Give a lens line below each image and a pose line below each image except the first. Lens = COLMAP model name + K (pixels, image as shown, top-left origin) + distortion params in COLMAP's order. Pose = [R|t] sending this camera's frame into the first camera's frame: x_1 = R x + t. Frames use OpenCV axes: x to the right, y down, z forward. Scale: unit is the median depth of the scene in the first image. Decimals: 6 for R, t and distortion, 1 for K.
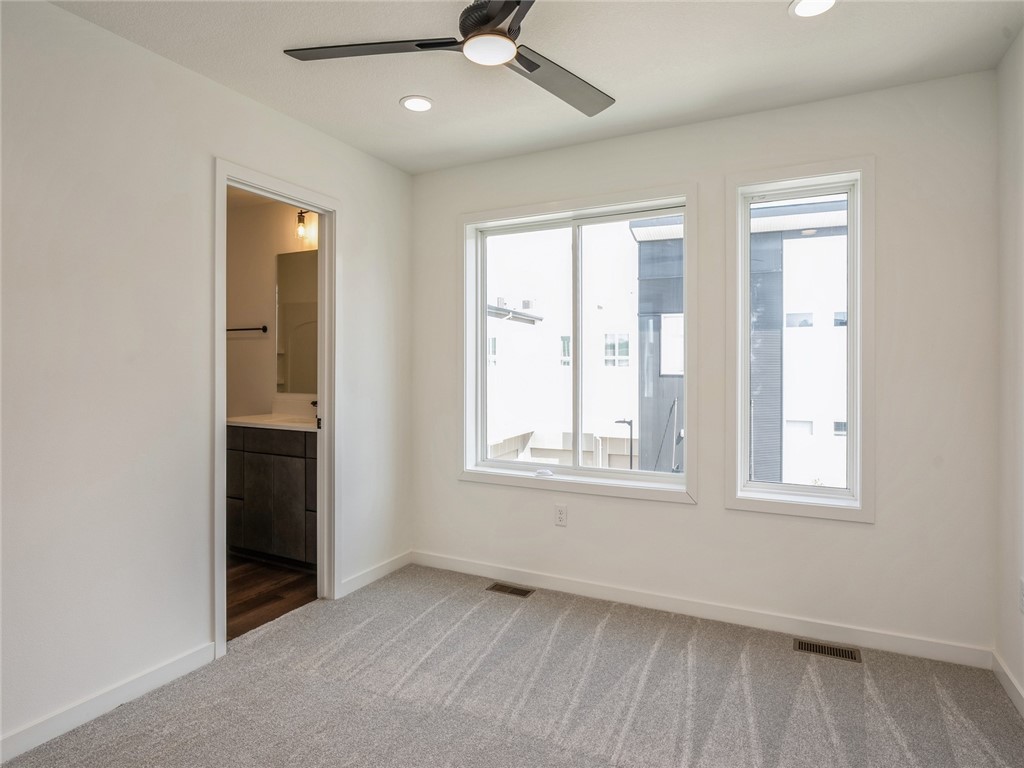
lens RADIAL K [[571.8, 0, 512.0], [0, 571.8, 384.0], [0, 0, 1]] dist [-0.006354, -0.002390]
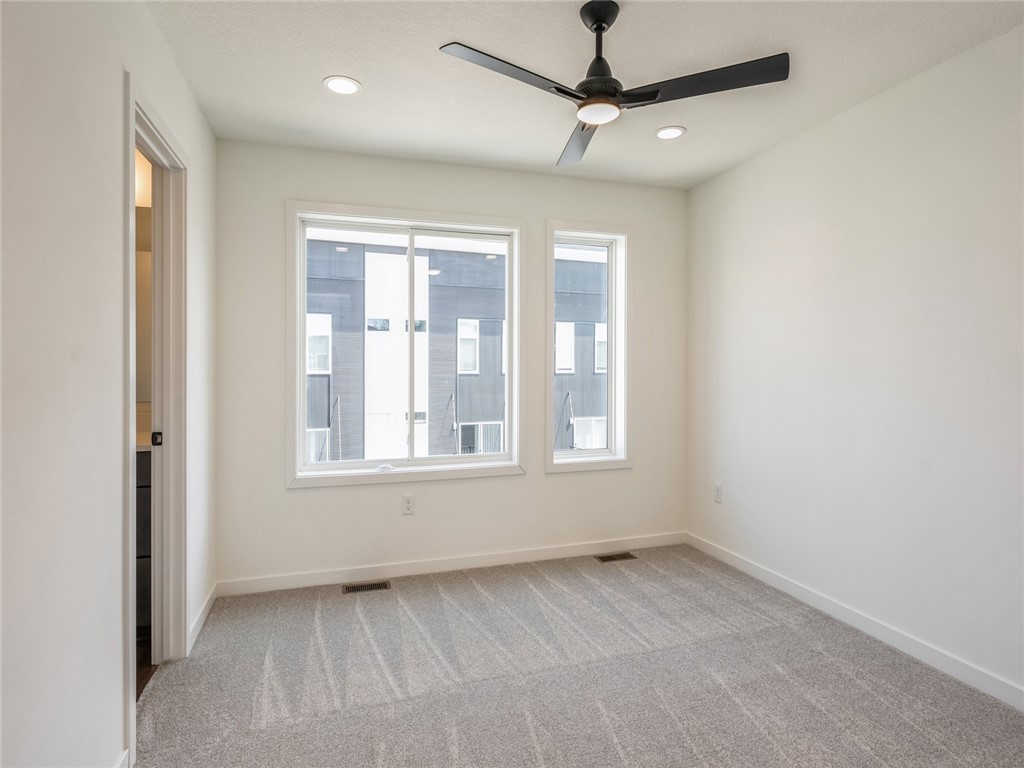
lens RADIAL K [[555.3, 0, 512.0], [0, 555.3, 384.0], [0, 0, 1]] dist [-0.003589, 0.001582]
pose [[0.707338, -0.017684, 0.706654, -0.598333], [0.014628, 0.999839, 0.010379, -0.005097], [-0.706724, 0.002995, 0.707483, 0.147806]]
